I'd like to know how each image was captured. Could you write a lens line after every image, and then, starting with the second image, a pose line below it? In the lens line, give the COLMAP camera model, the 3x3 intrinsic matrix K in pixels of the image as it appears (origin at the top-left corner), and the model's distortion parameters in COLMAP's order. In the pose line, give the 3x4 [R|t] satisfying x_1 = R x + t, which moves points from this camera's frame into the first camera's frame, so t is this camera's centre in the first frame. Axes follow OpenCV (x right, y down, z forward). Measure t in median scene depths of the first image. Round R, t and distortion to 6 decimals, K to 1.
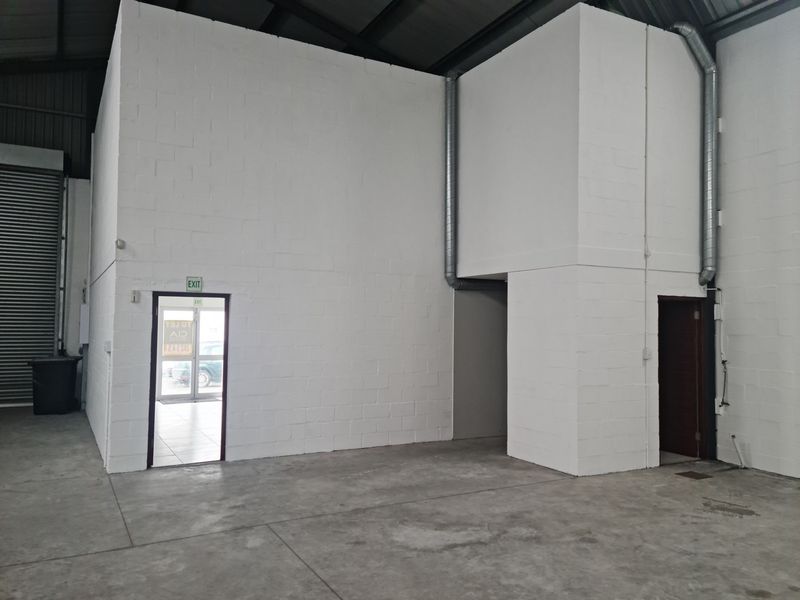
lens RADIAL K [[634.4, 0, 413.5], [0, 634.4, 306.5], [0, 0, 1]] dist [0.088028, -0.104516]
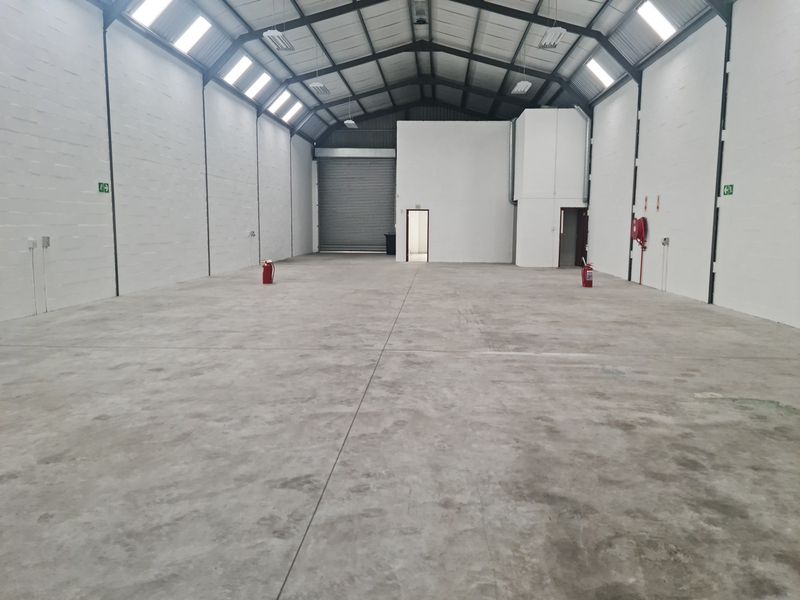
lens RADIAL K [[634.1, 0, 400.0], [0, 634.1, 300.0], [0, 0, 1]] dist [0.064781, -0.066967]
pose [[0.832525, 0.061751, -0.550535, 1.795948], [0.021707, 0.989369, 0.143800, -0.041704], [0.553562, -0.131668, 0.822334, -2.291294]]
